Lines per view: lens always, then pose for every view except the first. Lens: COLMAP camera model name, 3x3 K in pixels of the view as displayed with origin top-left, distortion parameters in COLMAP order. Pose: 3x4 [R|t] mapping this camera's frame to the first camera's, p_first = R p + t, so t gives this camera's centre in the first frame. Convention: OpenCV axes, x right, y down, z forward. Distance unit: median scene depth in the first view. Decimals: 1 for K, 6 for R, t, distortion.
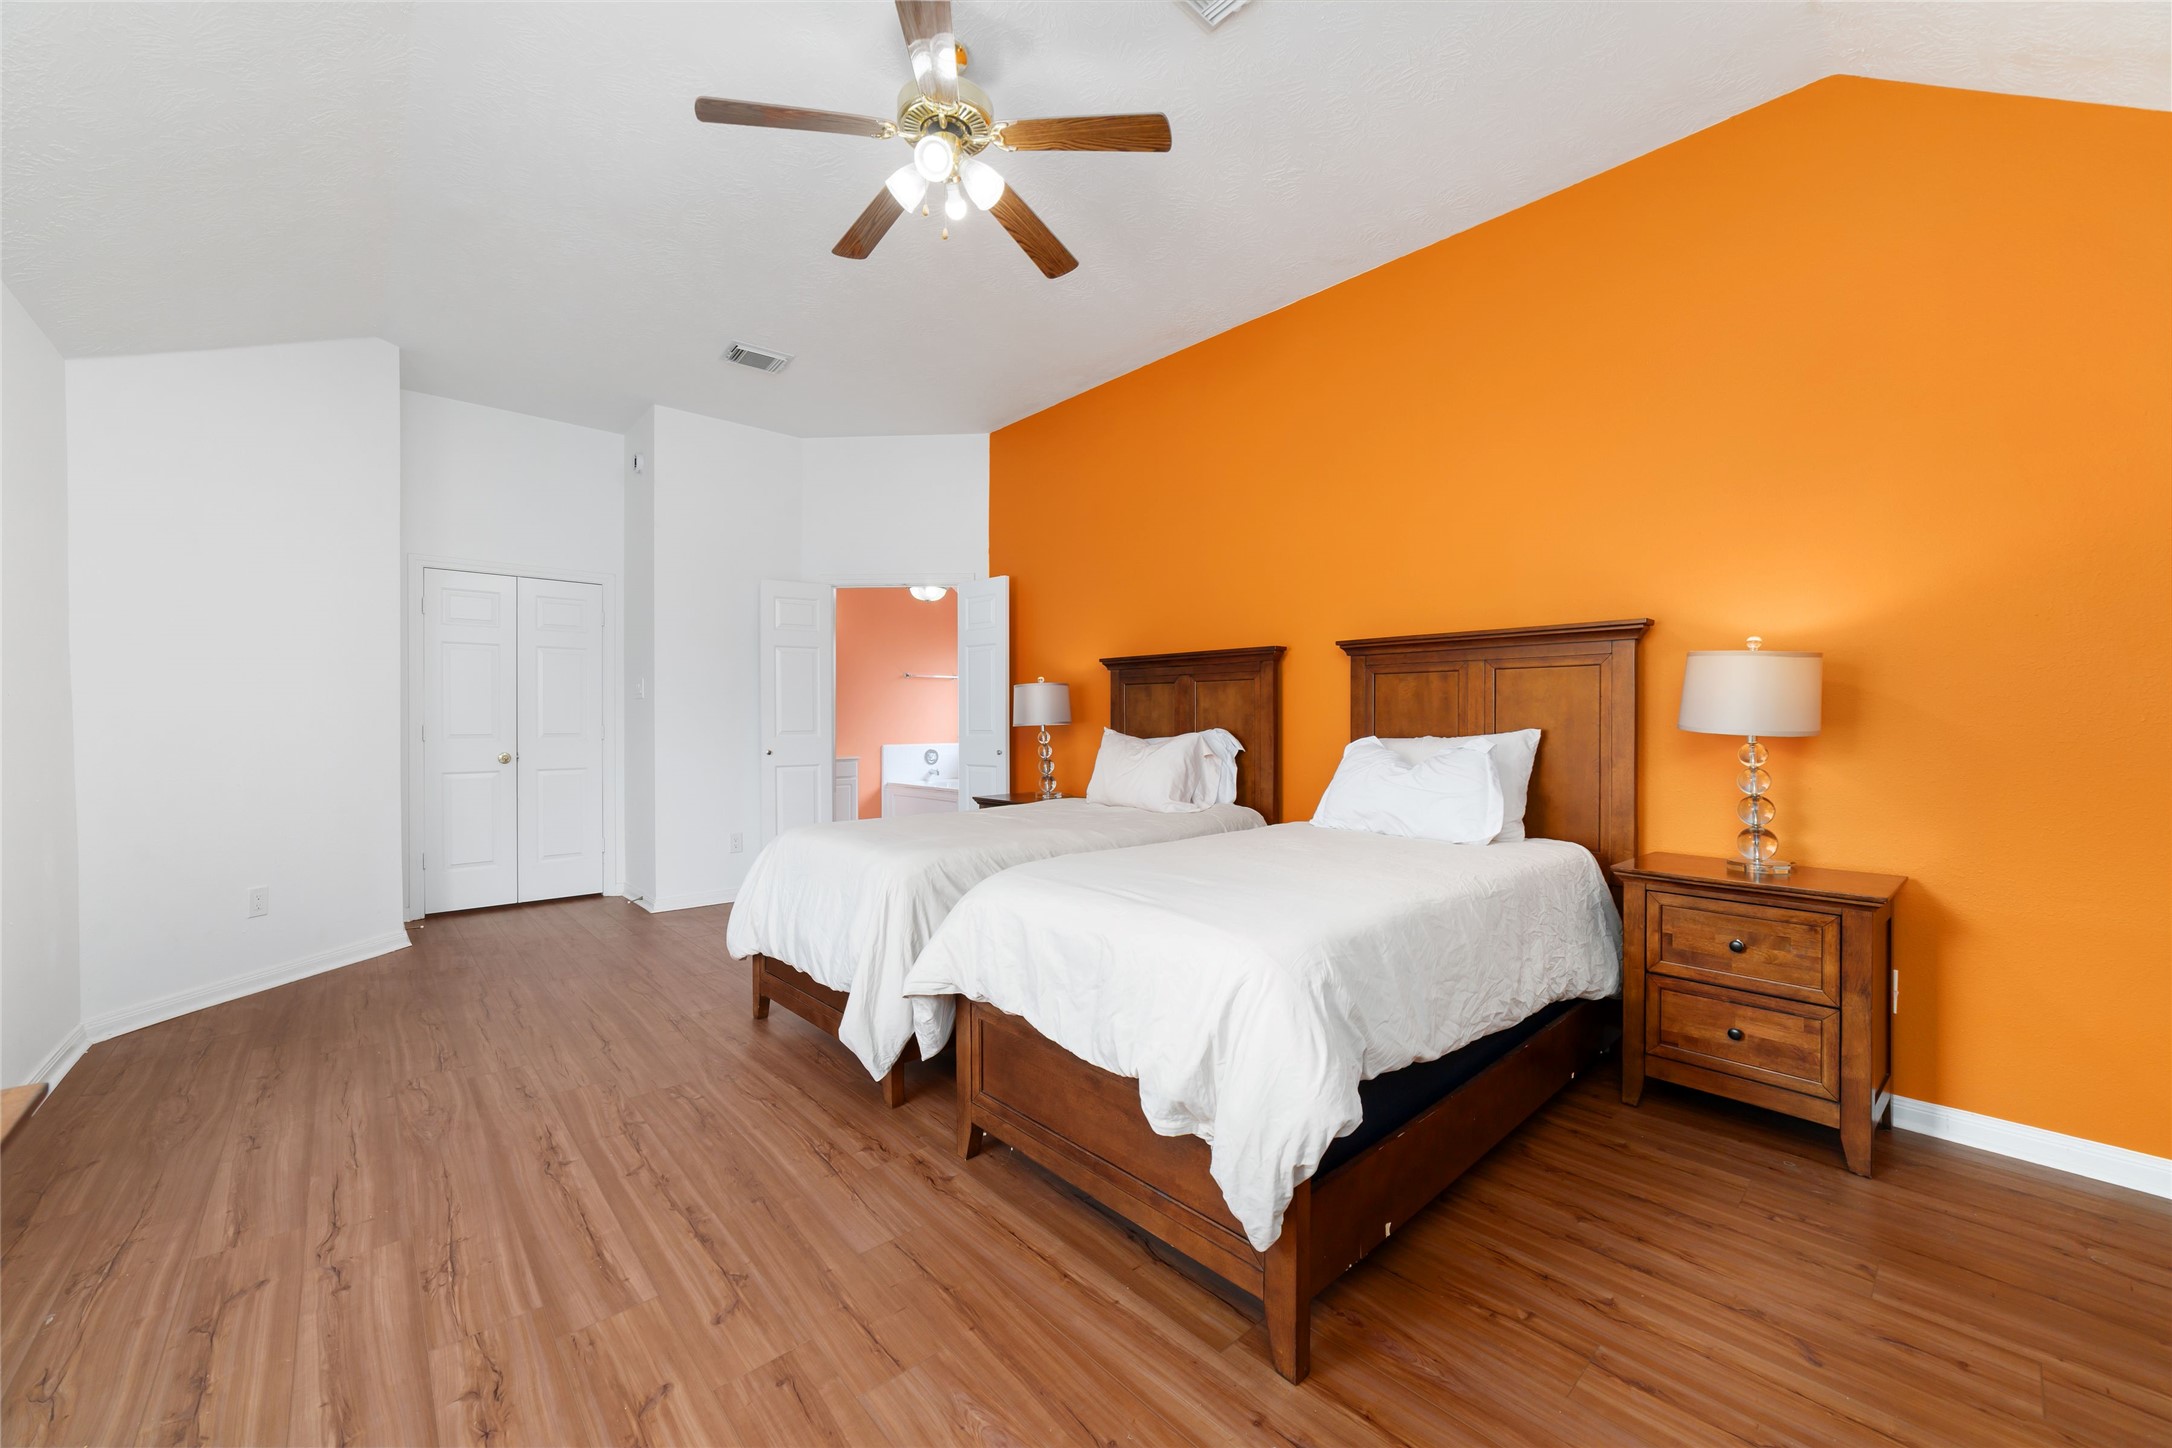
lens RADIAL K [[834.4, 0, 1102.7], [0, 834.4, 720.1], [0, 0, 1]] dist [-0.014175, 0.004286]
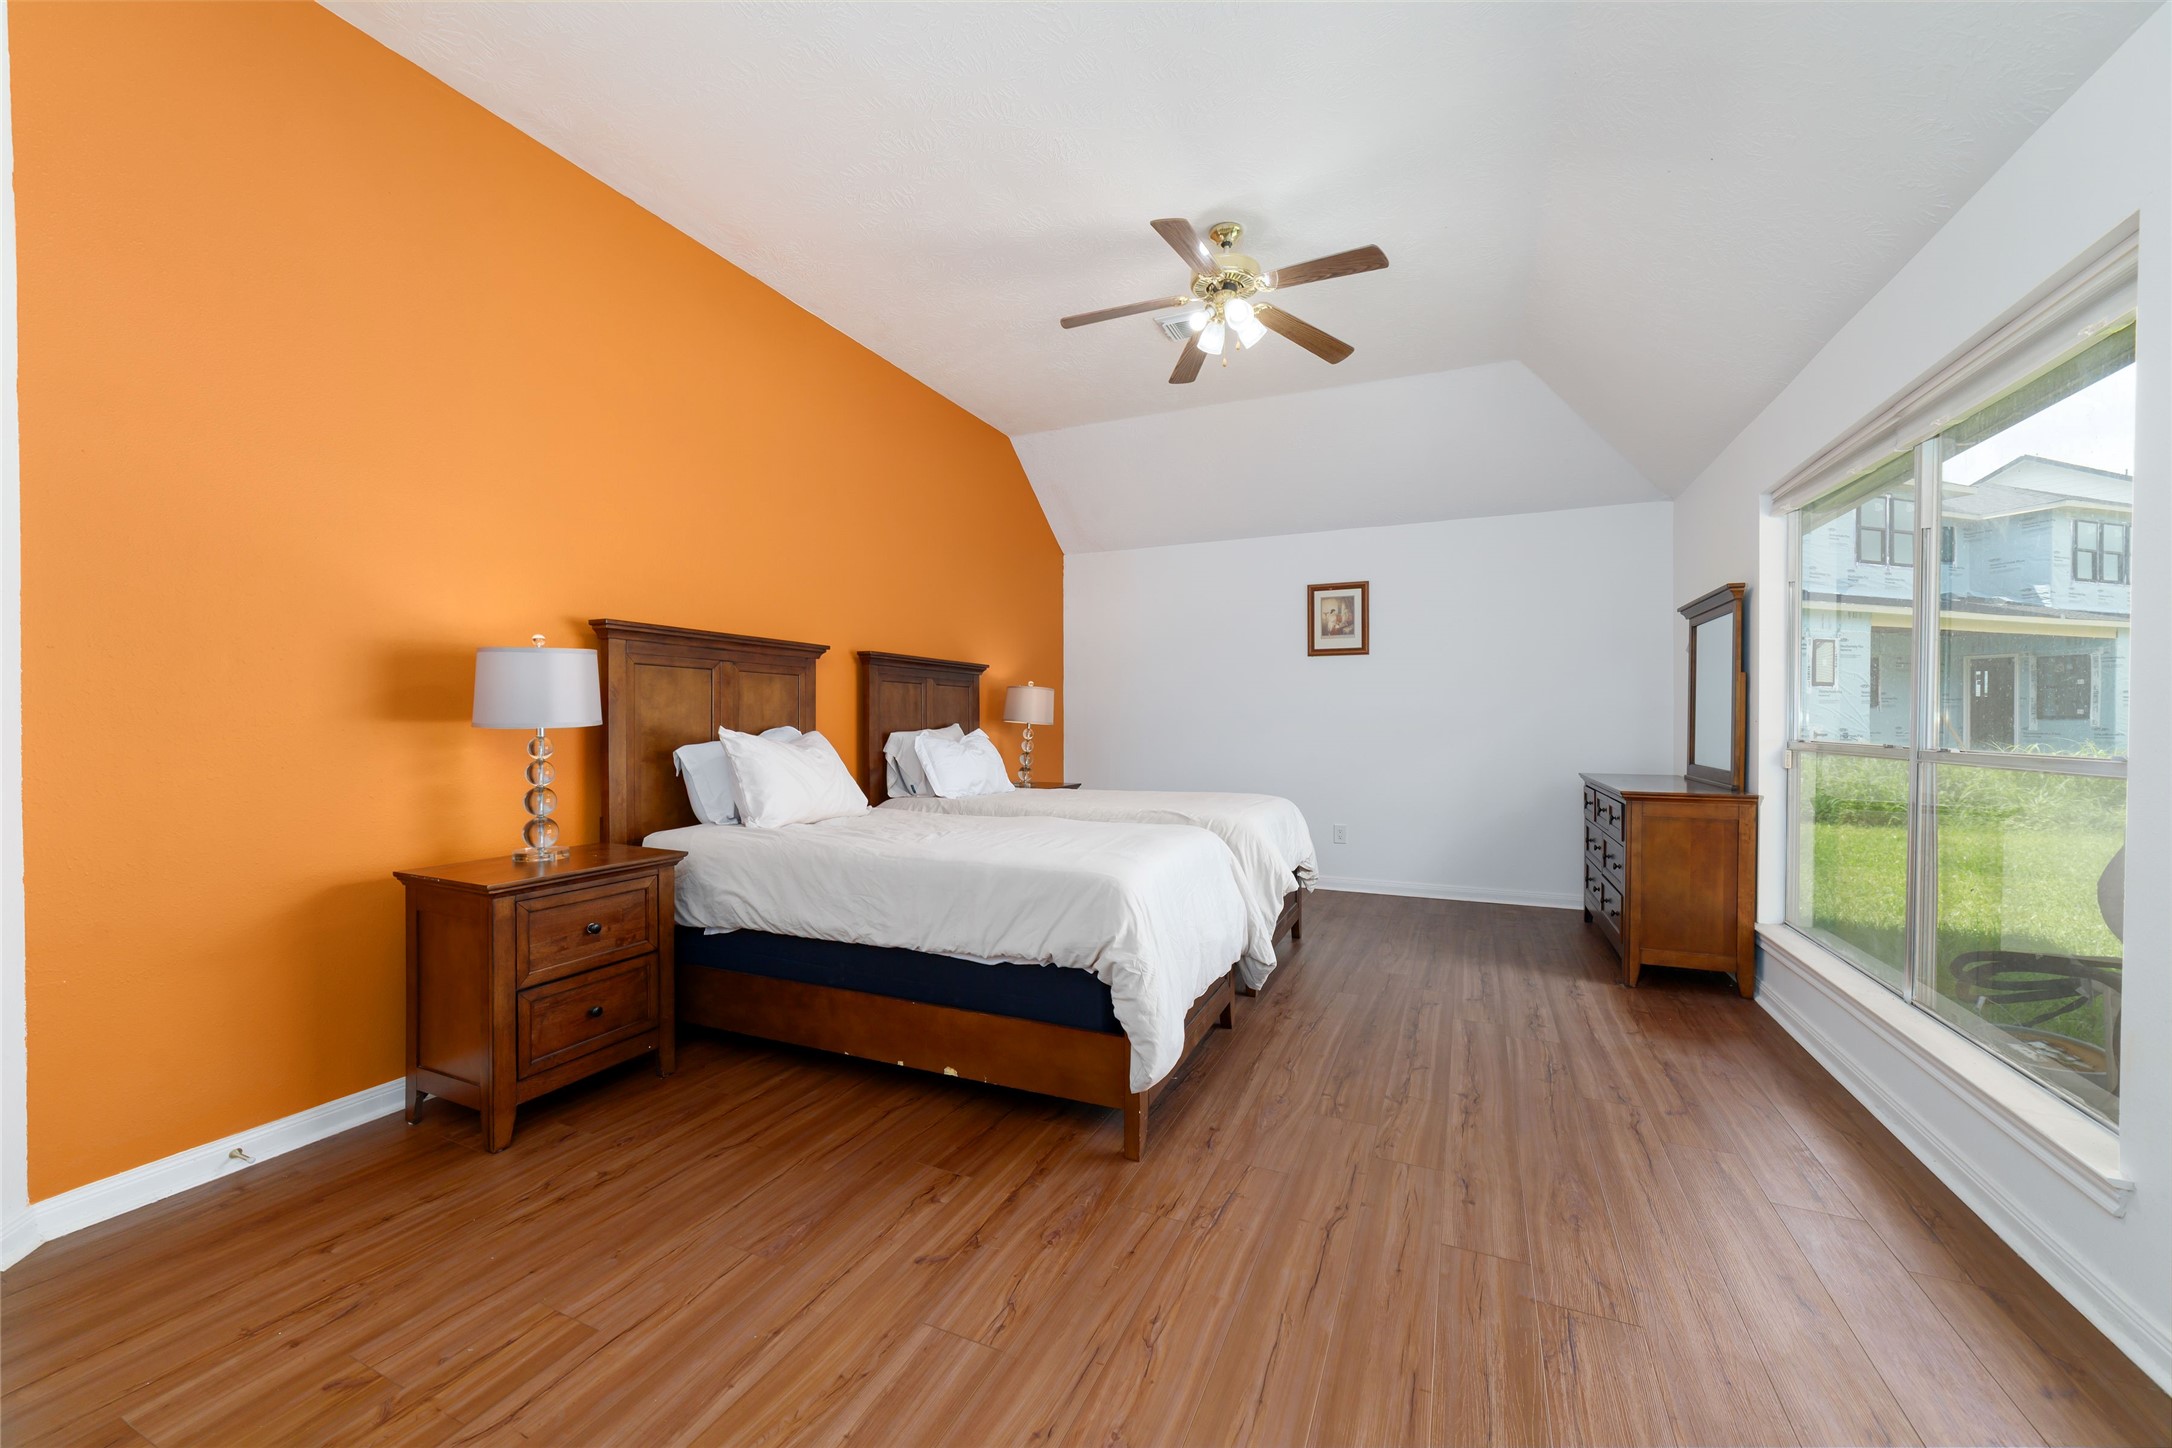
lens RADIAL K [[834.4, 0, 1080.5], [0, 834.4, 722.1], [0, 0, 1]] dist [-0.014175, 0.004286]
pose [[-0.385590, -0.000623, 0.922670, -1.528669], [-0.003493, 0.999994, -0.000785, 0.008834], [-0.922664, -0.003525, -0.385590, 1.959833]]
